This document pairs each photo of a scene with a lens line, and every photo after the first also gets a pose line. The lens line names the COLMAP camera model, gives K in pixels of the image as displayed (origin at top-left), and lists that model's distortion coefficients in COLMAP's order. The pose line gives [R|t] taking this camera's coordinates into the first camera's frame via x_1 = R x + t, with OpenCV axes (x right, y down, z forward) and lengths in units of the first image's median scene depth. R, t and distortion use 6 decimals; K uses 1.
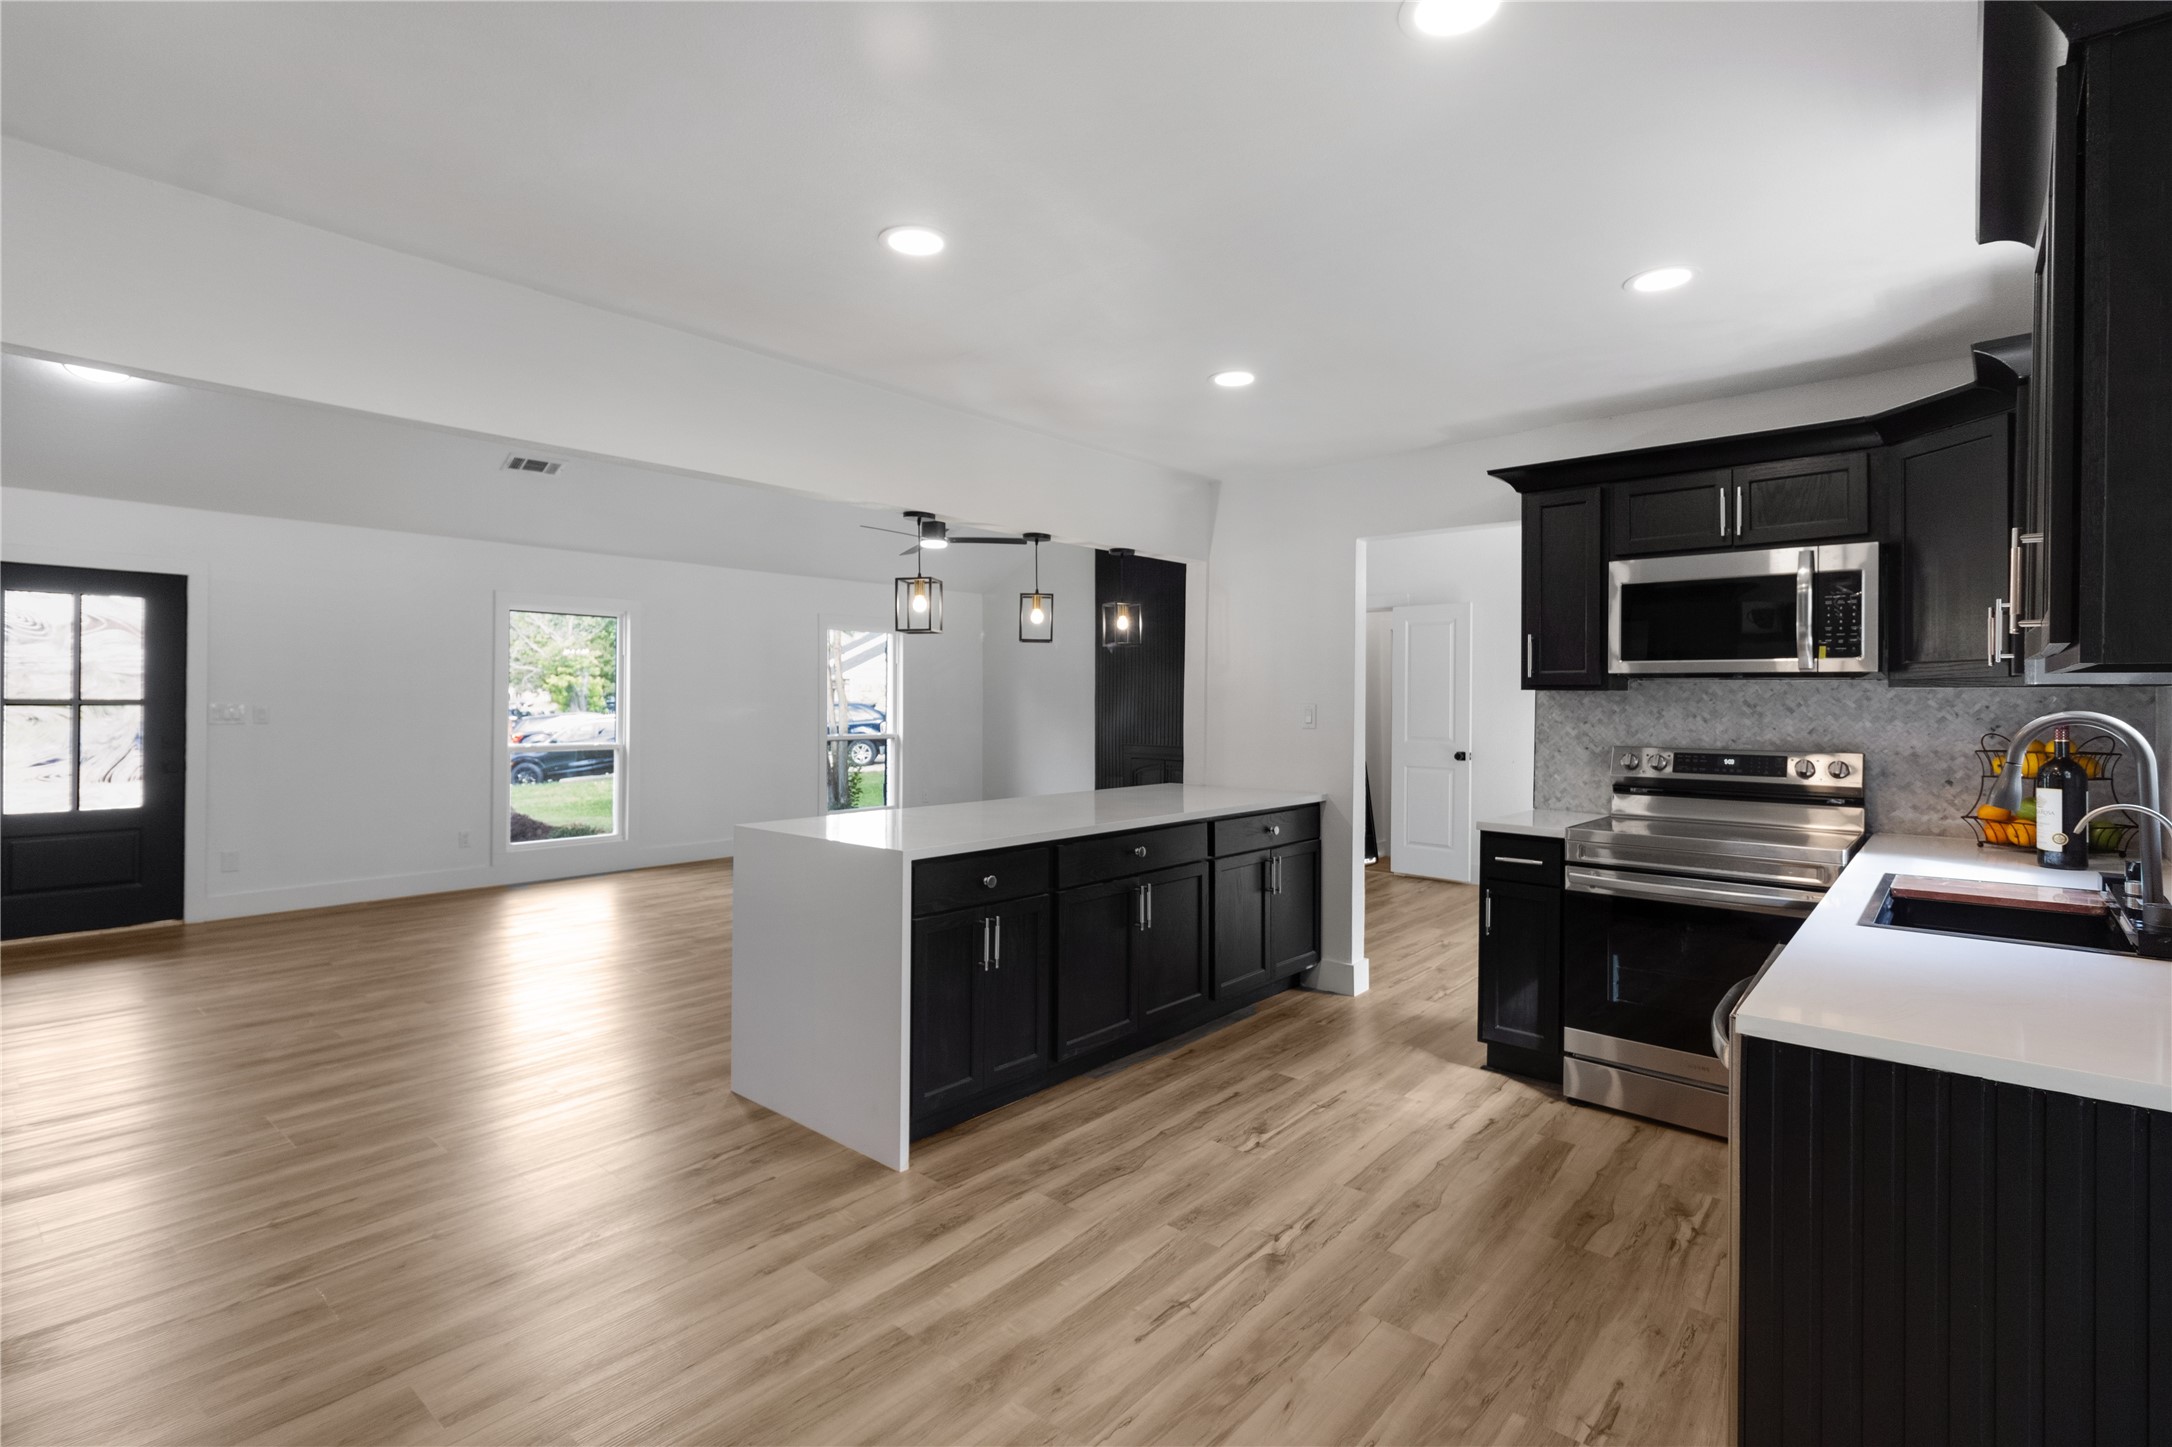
lens RADIAL K [[1037.4, 0, 1093.9], [0, 1037.4, 691.2], [0, 0, 1]] dist [0.001046, 0.000396]
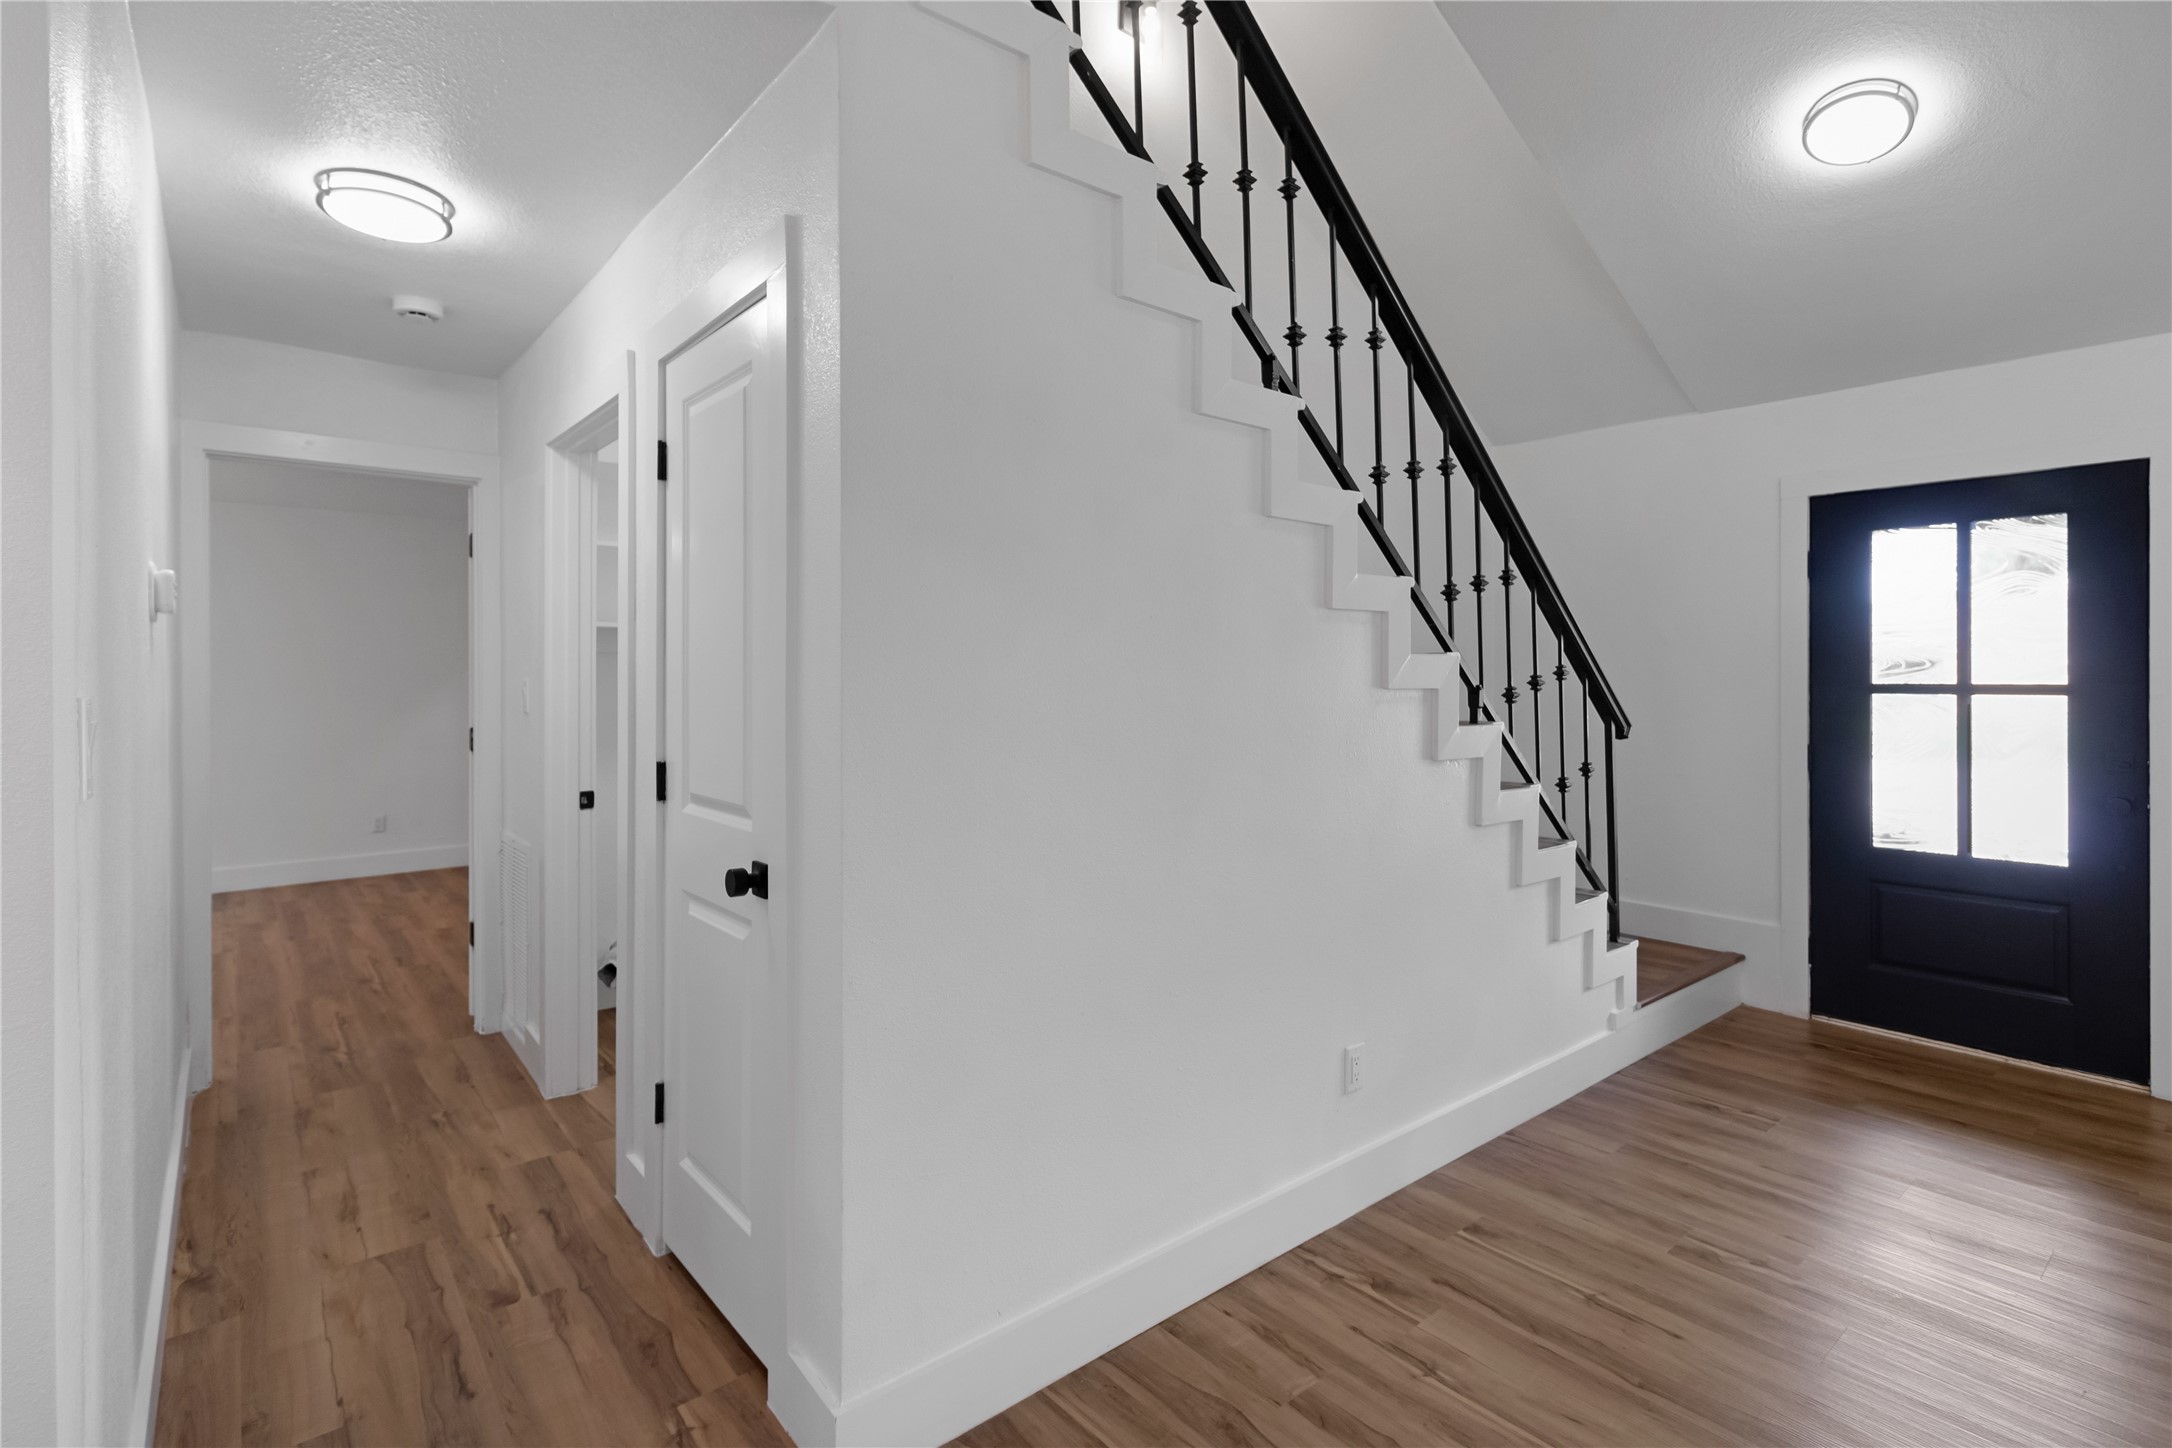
lens RADIAL K [[1014.1, 0, 1081.0], [0, 1014.1, 673.7], [0, 0, 1]] dist [0.002398, 0.000622]
pose [[-0.186257, -0.007678, -0.982471, -0.419763], [0.004650, 0.999951, -0.008696, 0.006629], [0.982490, -0.006188, -0.186212, 0.953612]]
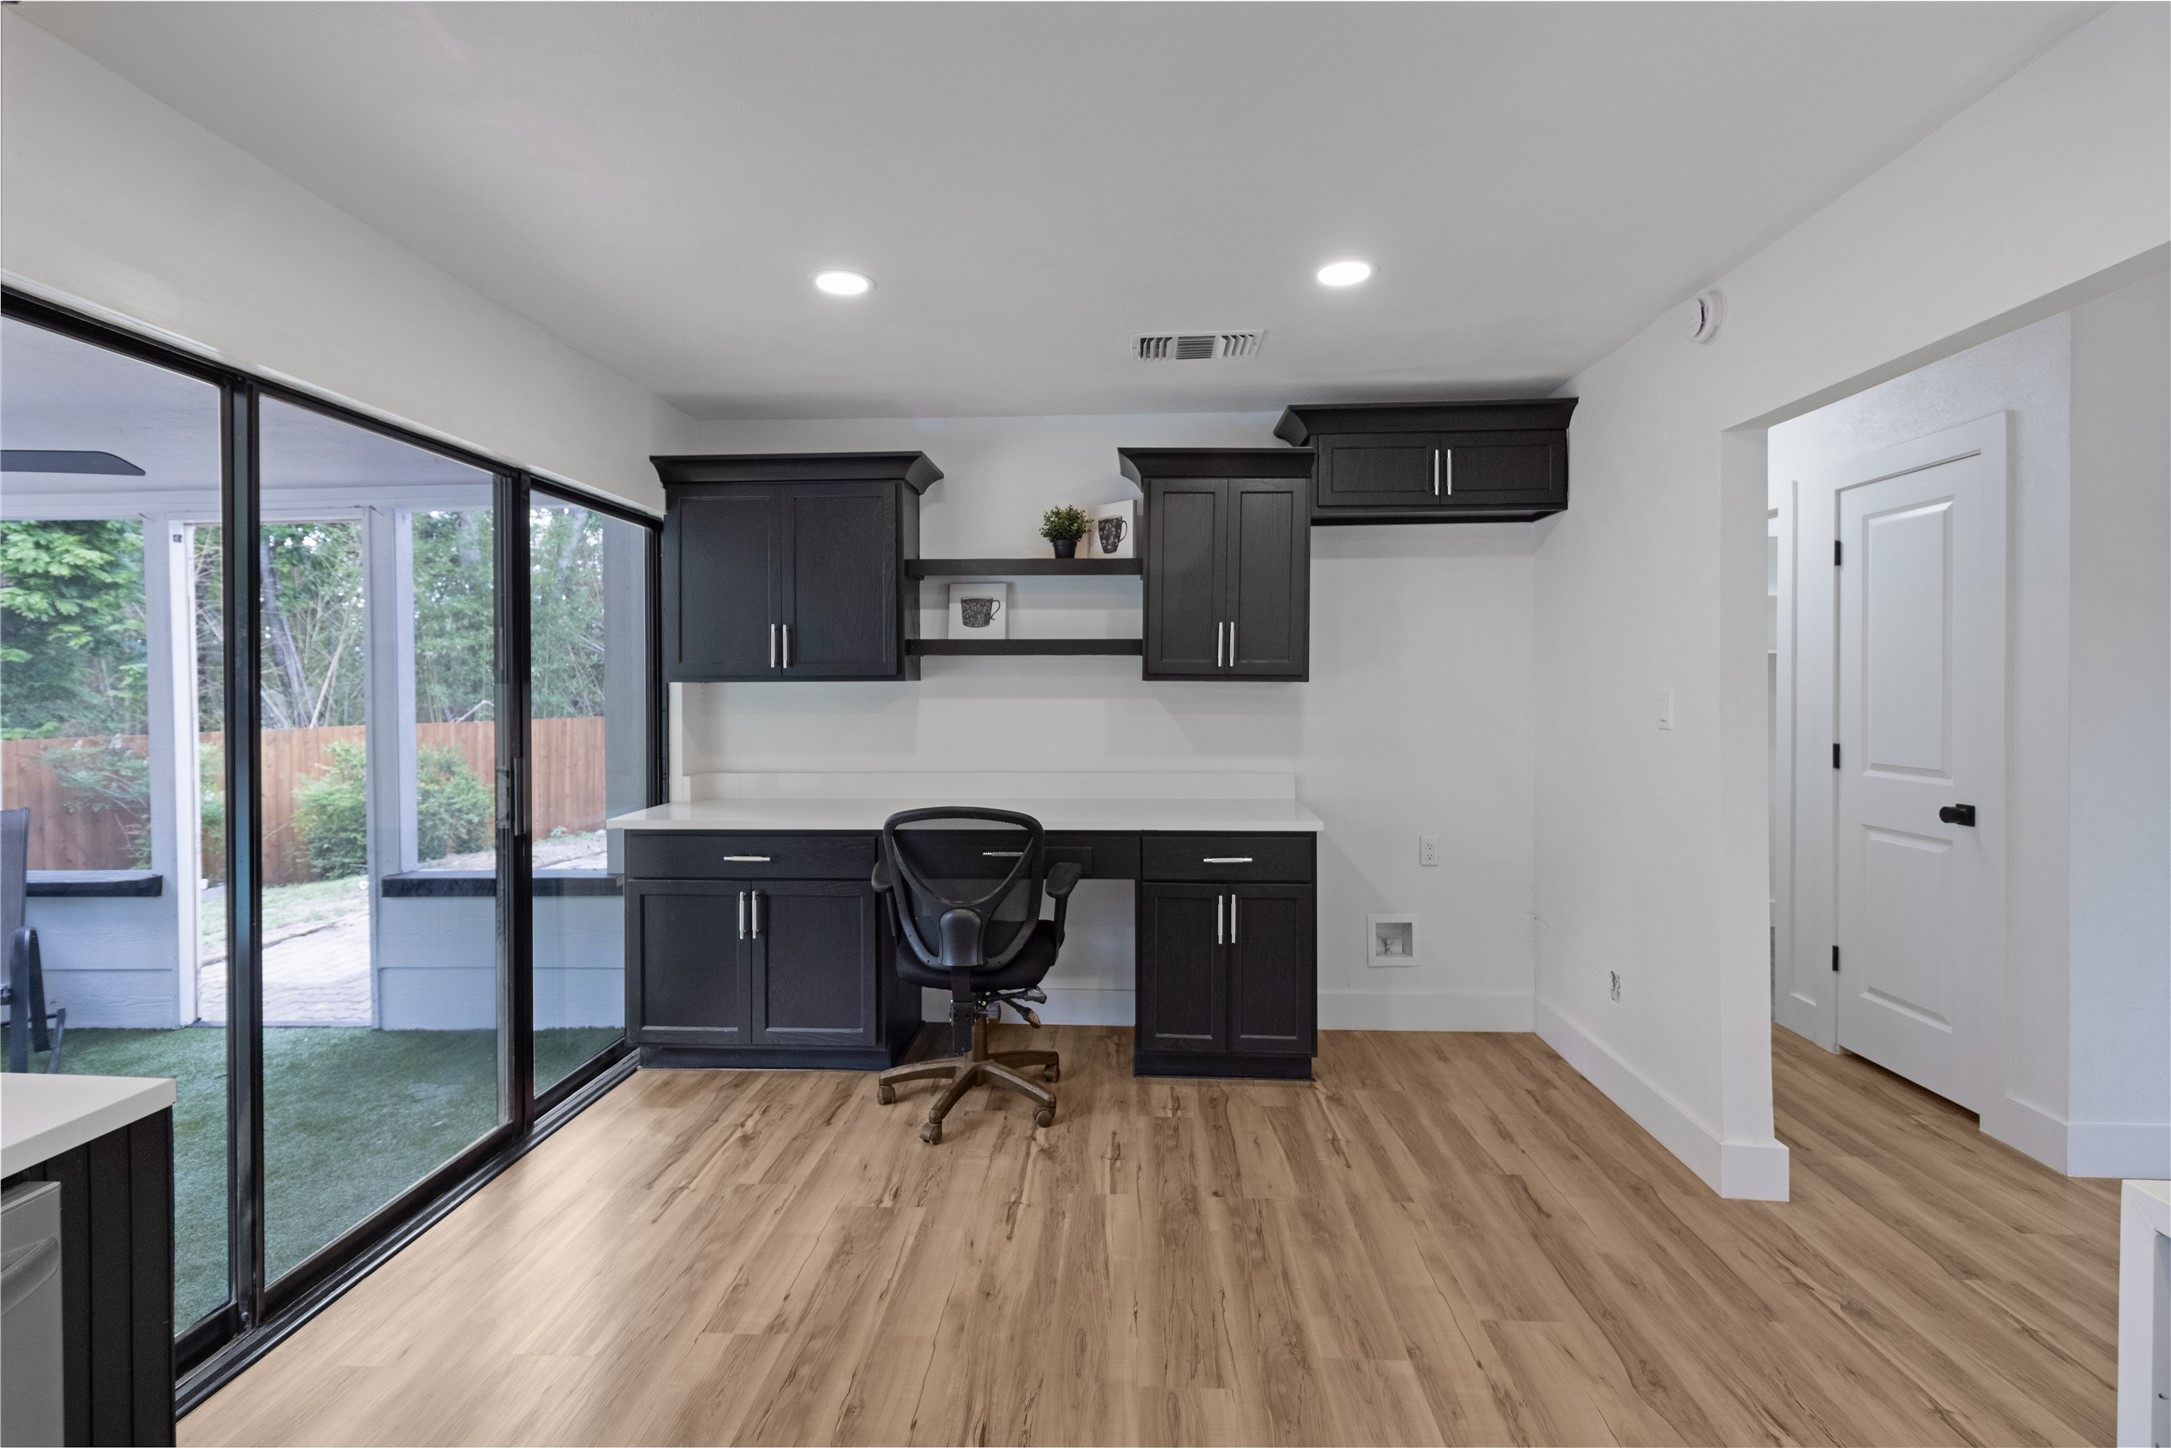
lens RADIAL K [[997.9, 0, 1080.9], [0, 997.9, 685.6], [0, 0, 1]] dist [-0.000065, 0.000404]
pose [[-0.797303, -0.000727, -0.603579, 0.235286], [0.001255, 0.999995, -0.002861, -0.000819], [0.603578, -0.003039, -0.797298, 0.910847]]
